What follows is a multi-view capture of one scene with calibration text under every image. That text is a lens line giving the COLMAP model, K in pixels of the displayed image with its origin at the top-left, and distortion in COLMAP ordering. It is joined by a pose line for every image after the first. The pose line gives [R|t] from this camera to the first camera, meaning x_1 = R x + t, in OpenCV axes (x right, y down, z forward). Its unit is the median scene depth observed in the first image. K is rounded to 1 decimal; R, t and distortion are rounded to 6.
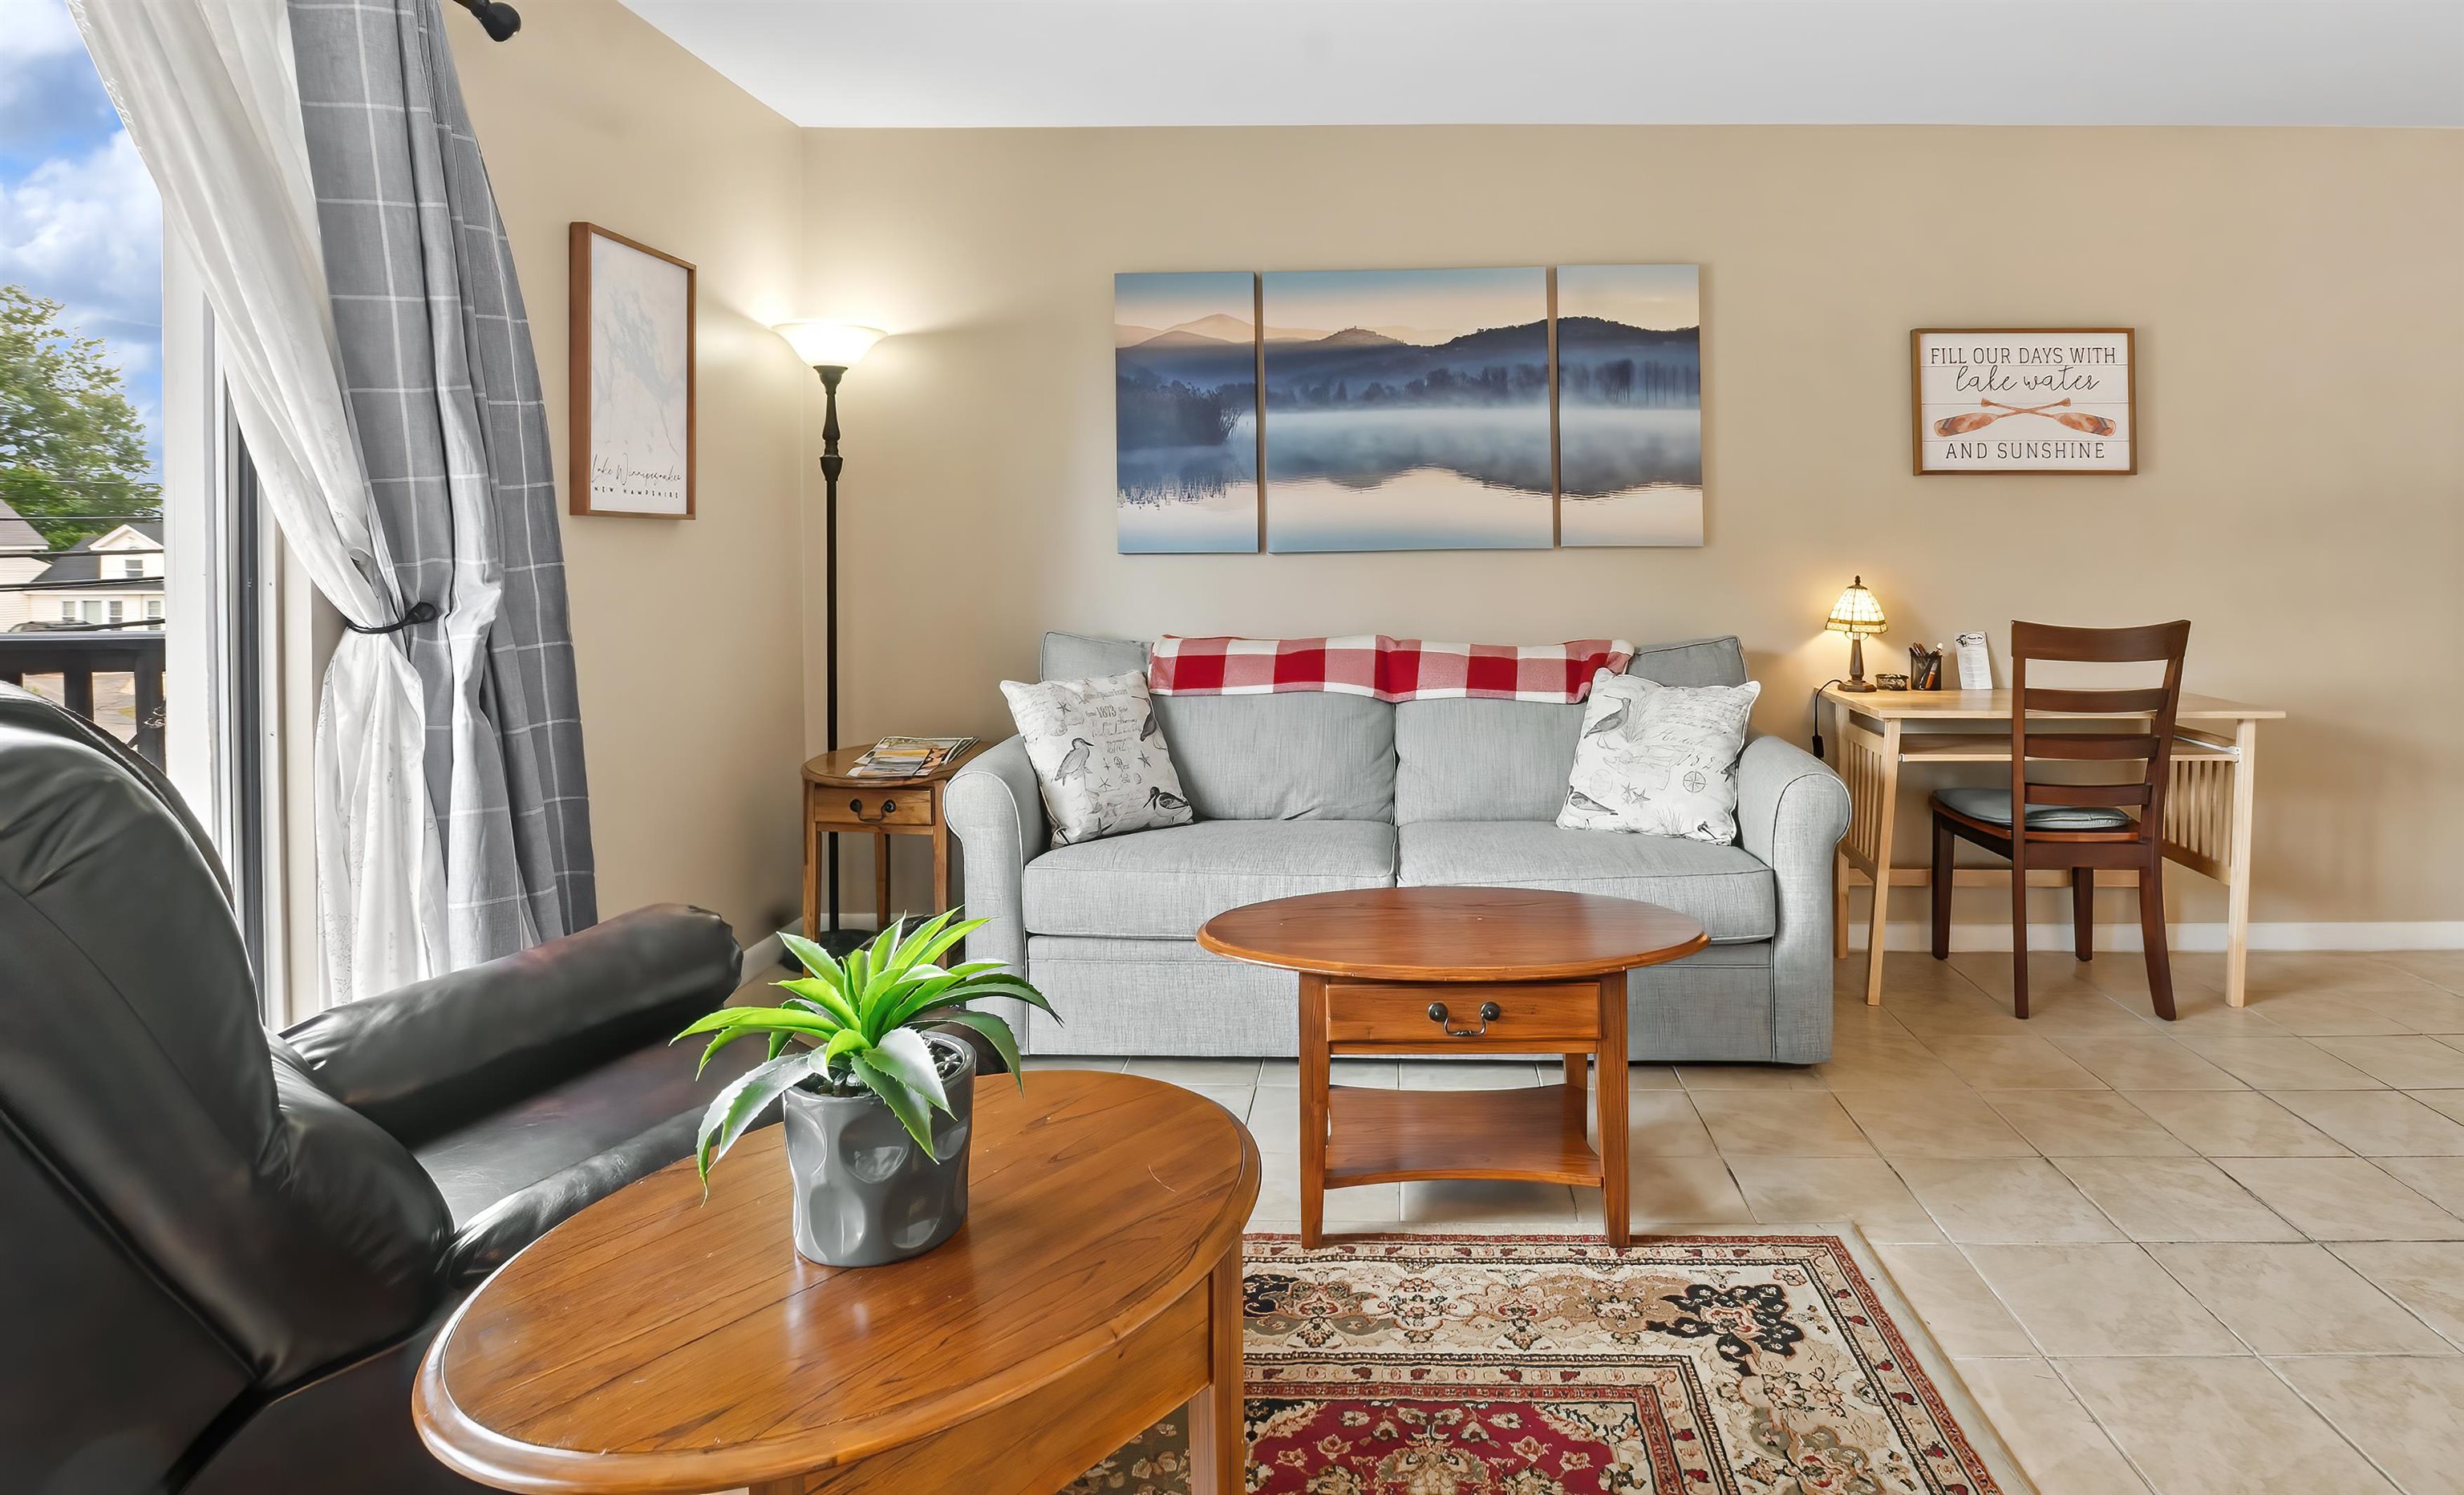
lens RADIAL K [[1272.4, 0, 1361.3], [0, 1272.4, 546.4], [0, 0, 1]] dist [-0.037949, 0.001284]
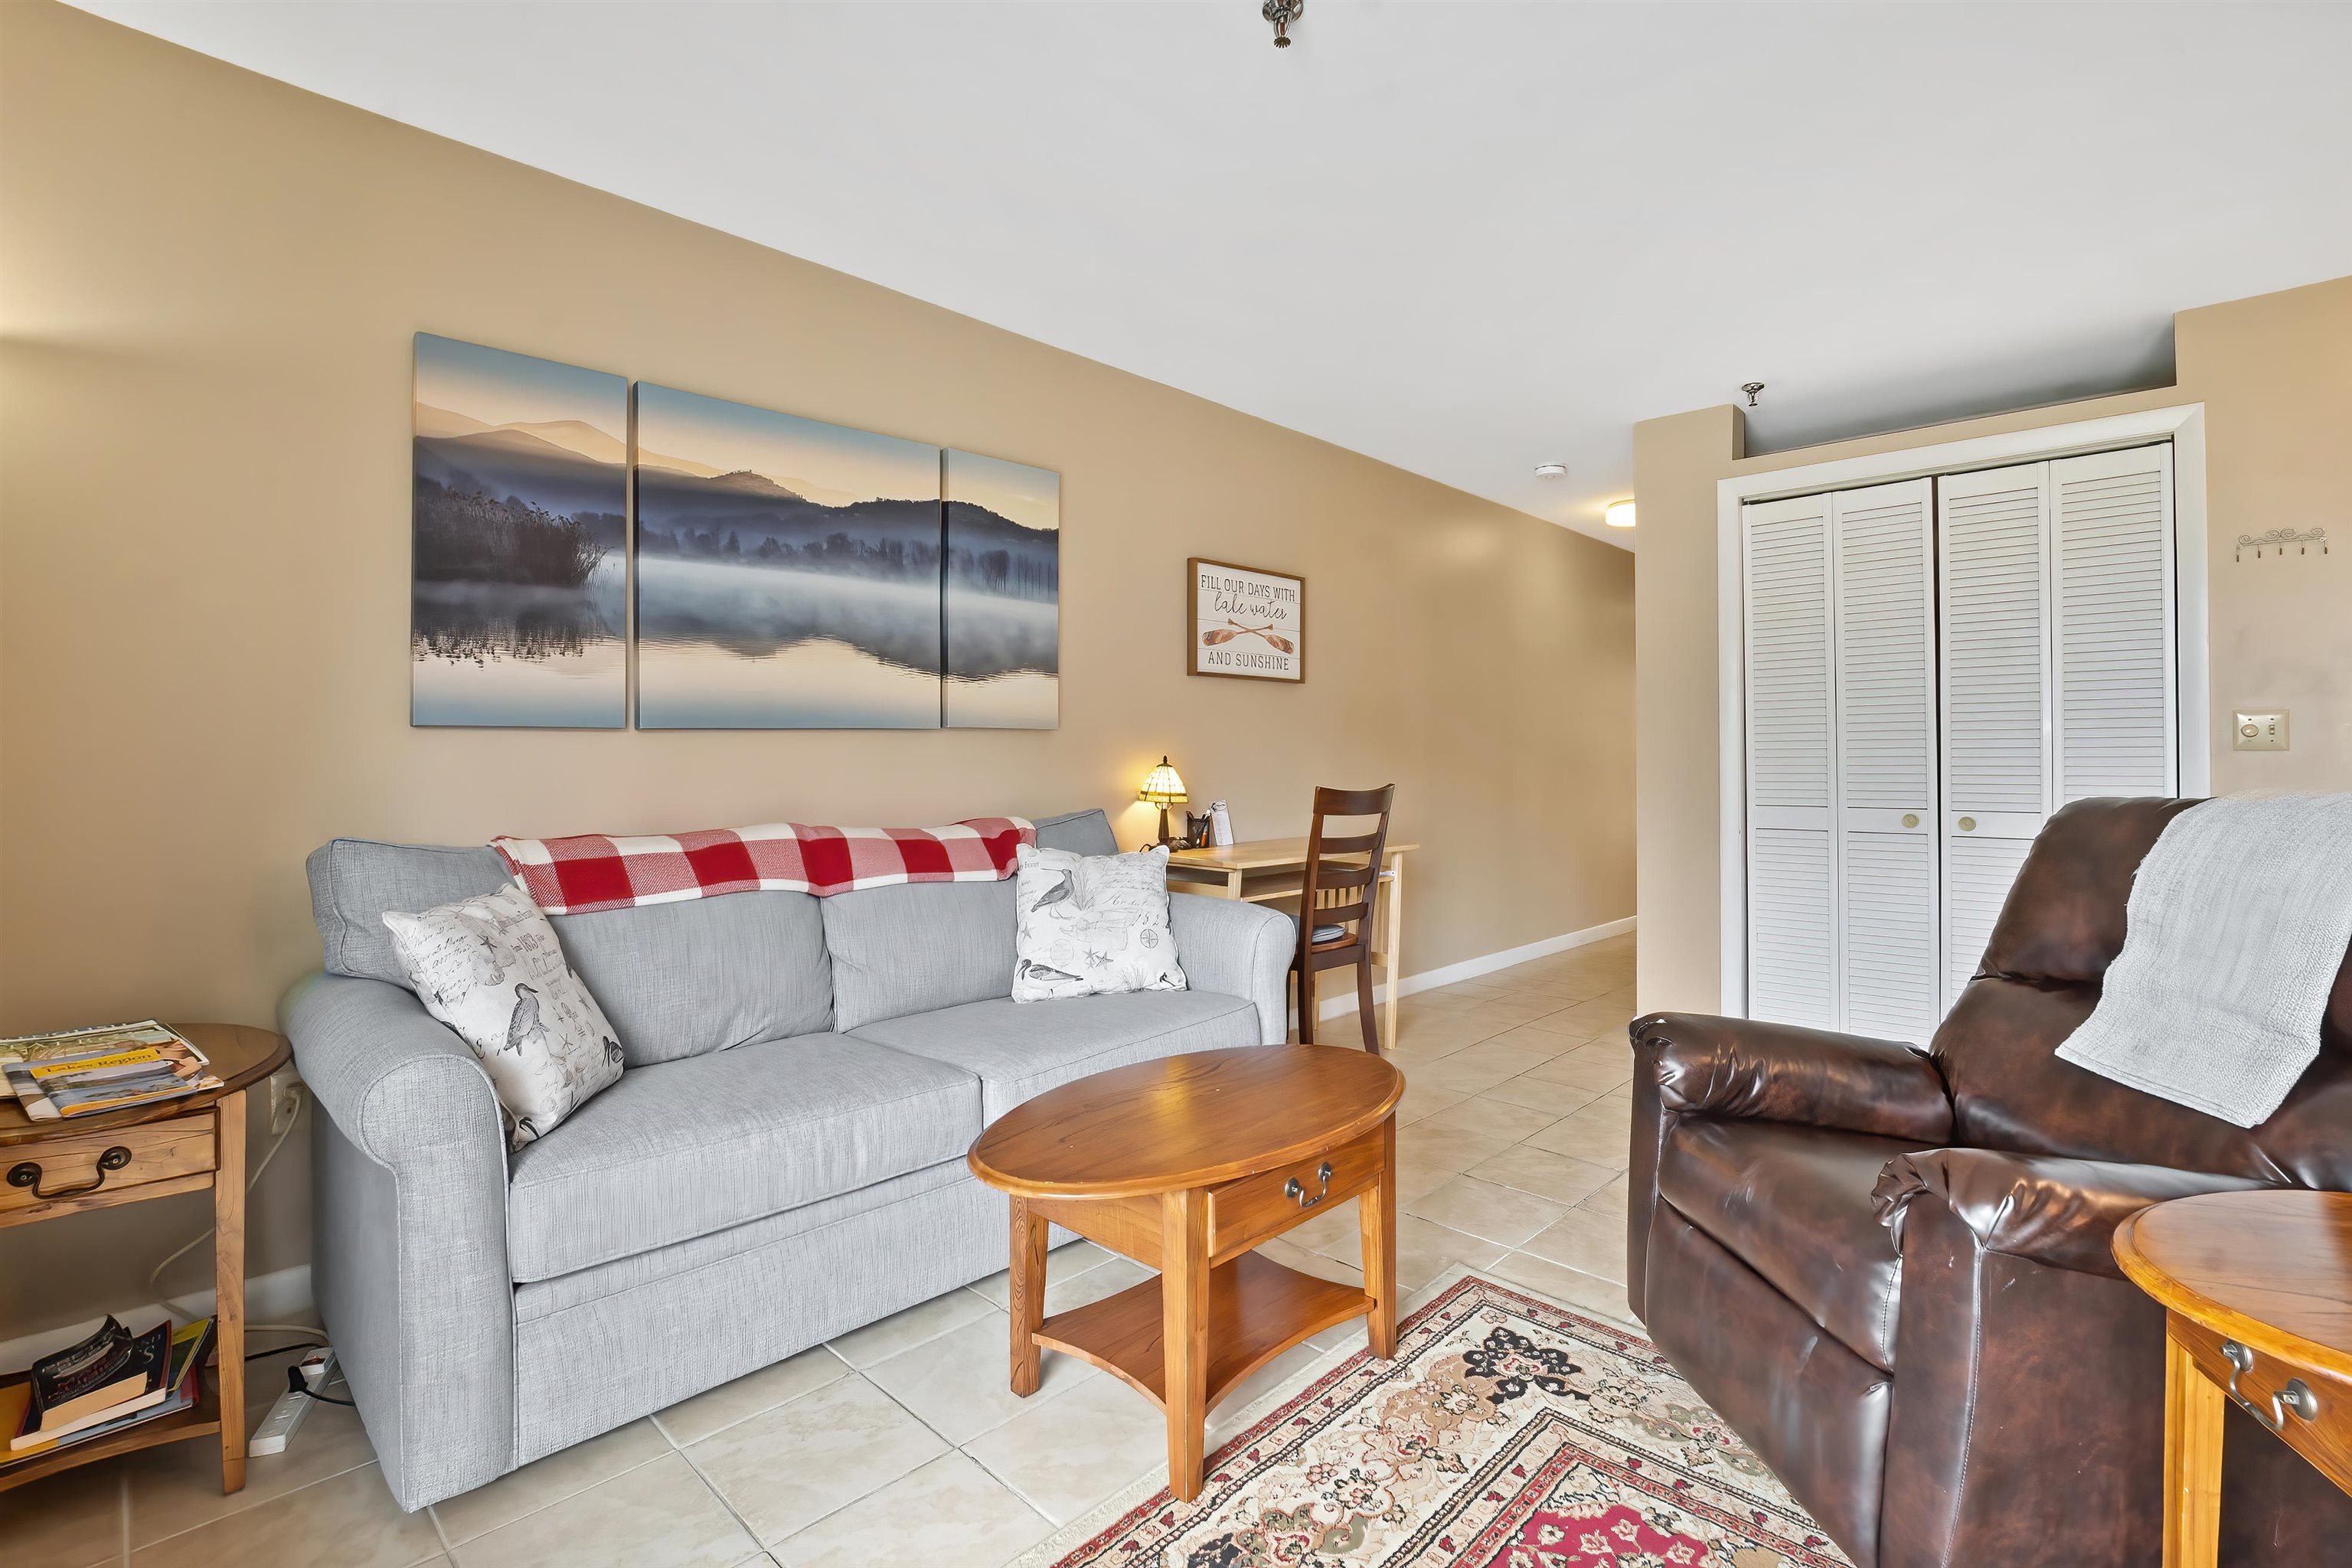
lens RADIAL K [[1069.2, 0, 1199.6], [0, 1069.2, 753.1], [0, 0, 1]] dist [-0.036737, 0.006758]
pose [[0.673859, 0.001270, 0.738859, -0.354587], [-0.004694, 0.999986, 0.002562, 0.018765], [-0.738845, -0.005195, 0.673856, 0.301435]]
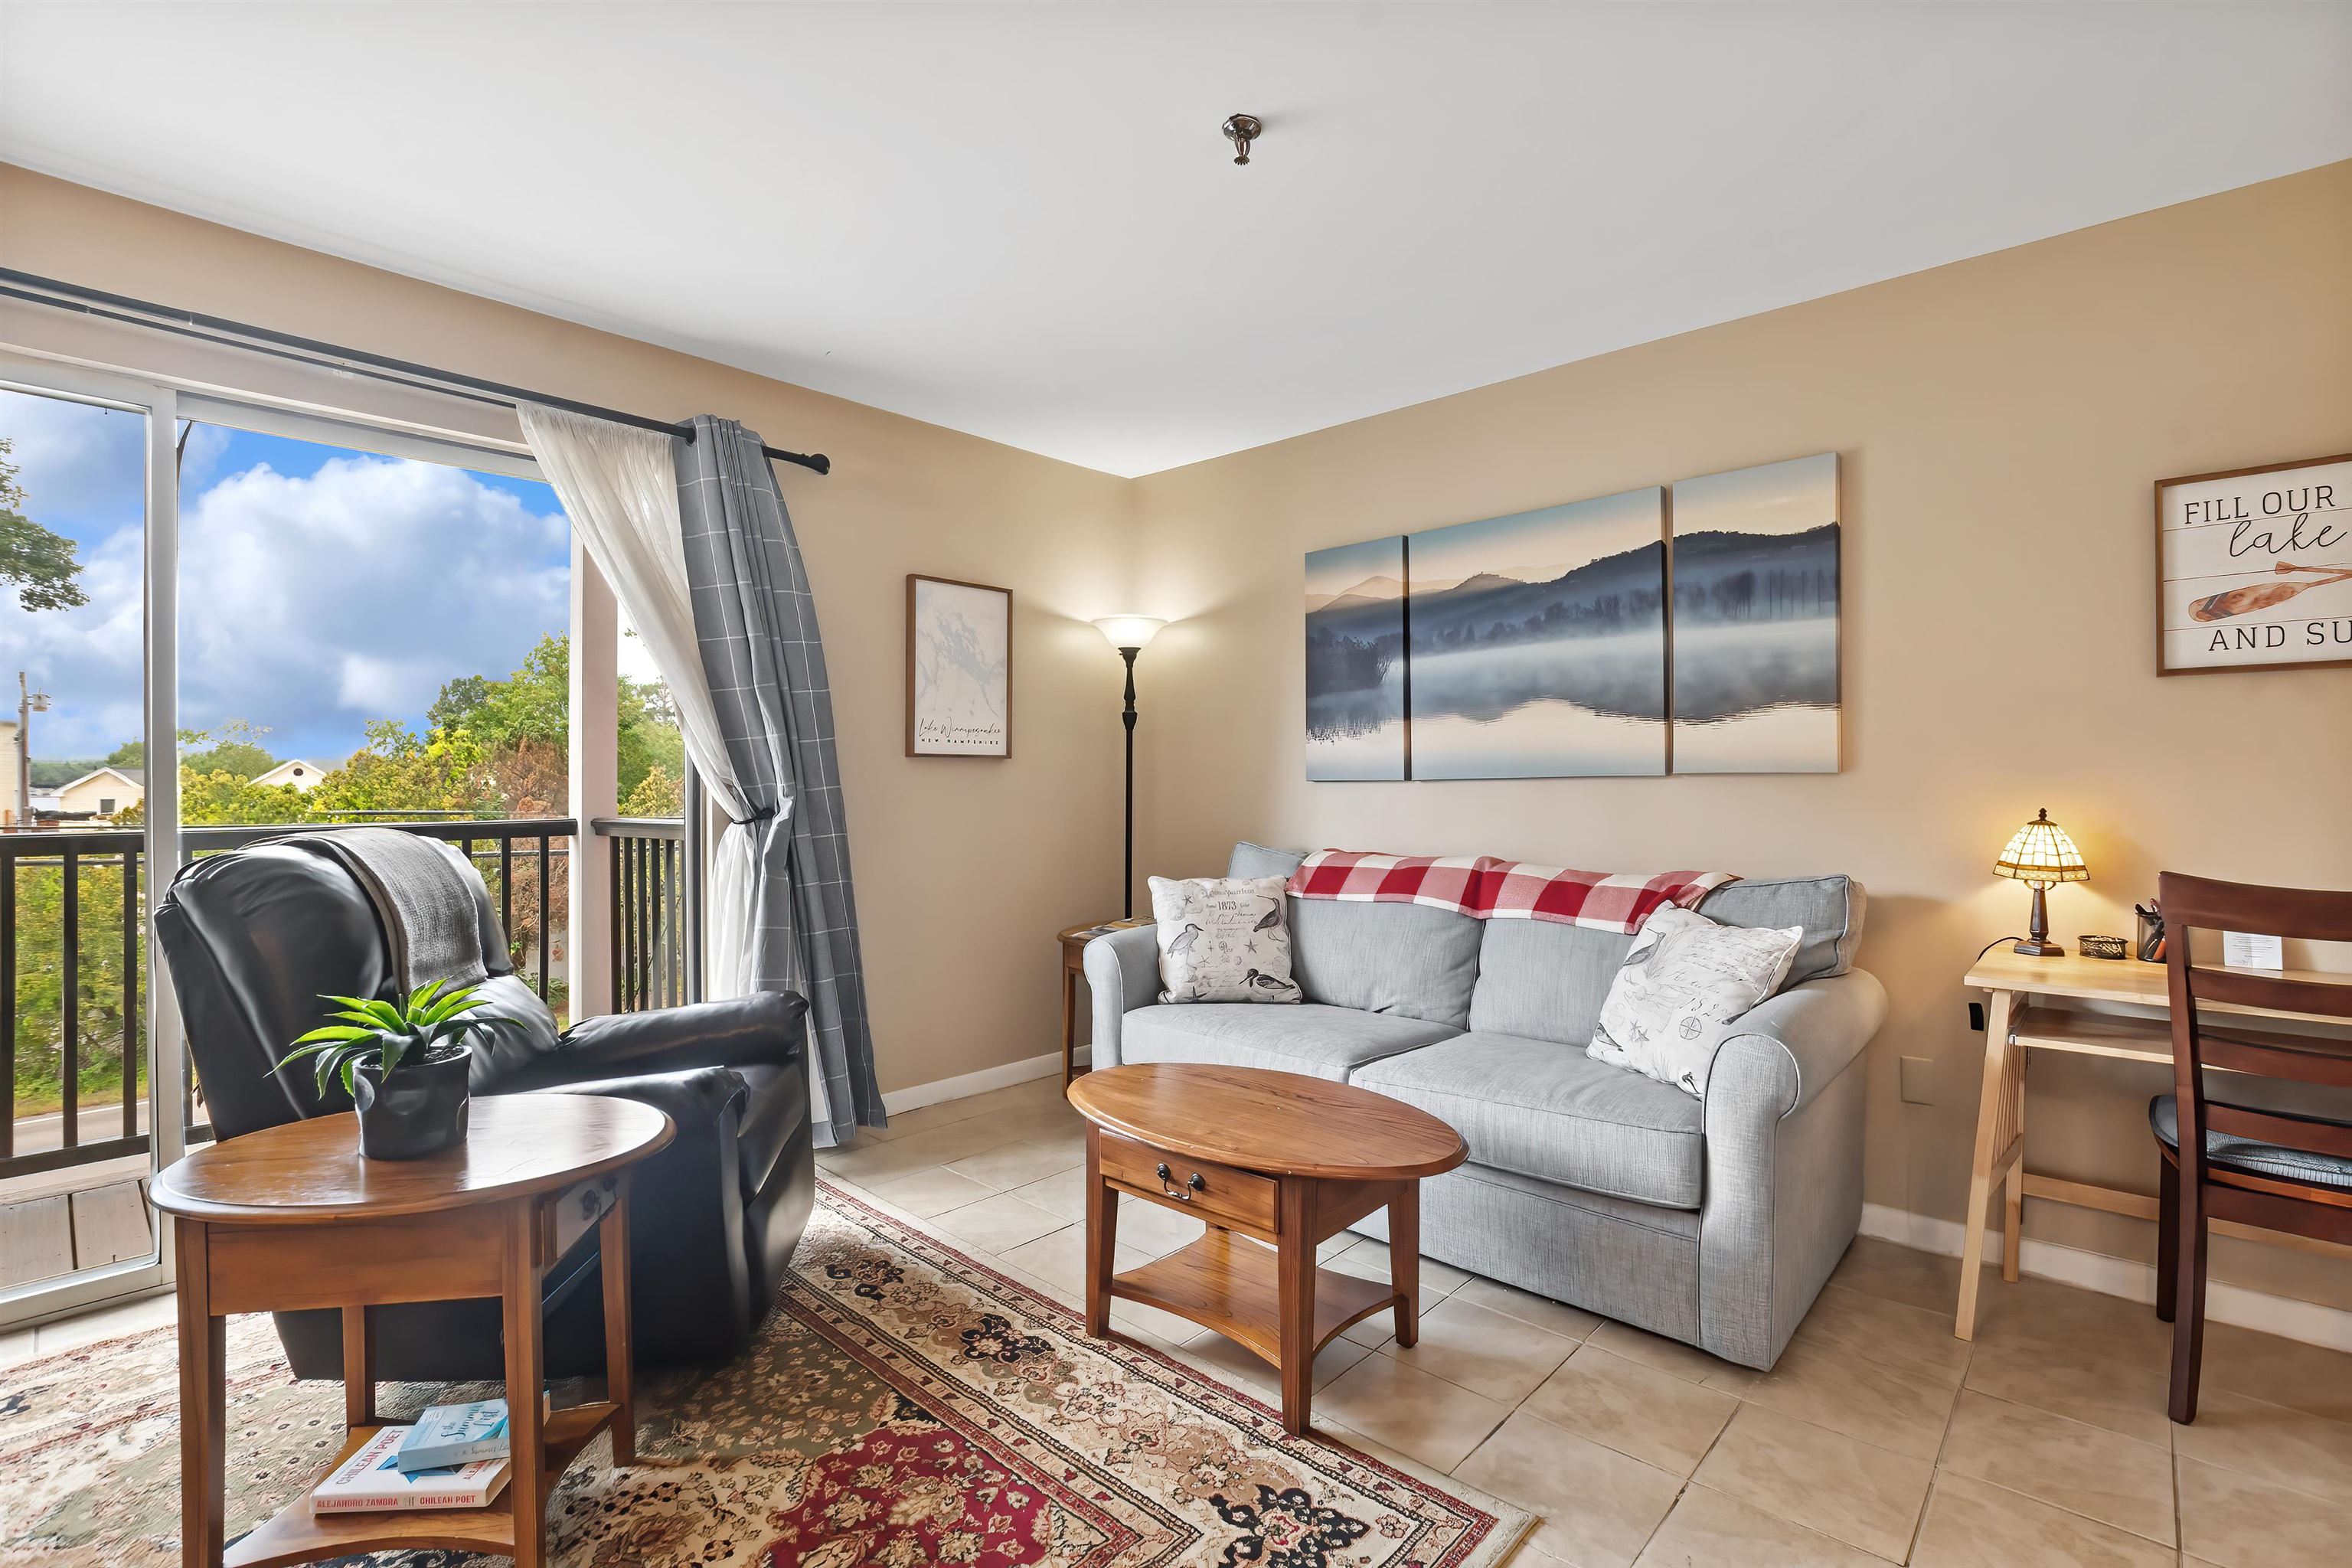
lens RADIAL K [[1062.8, 0, 1223.3], [0, 1062.8, 786.8], [0, 0, 1]] dist [-0.030374, 0.005282]
pose [[0.761886, 0.002559, -0.647706, 0.442504], [0.002752, 0.999970, 0.007188, 0.003883], [0.647705, -0.007259, 0.761856, 0.175709]]
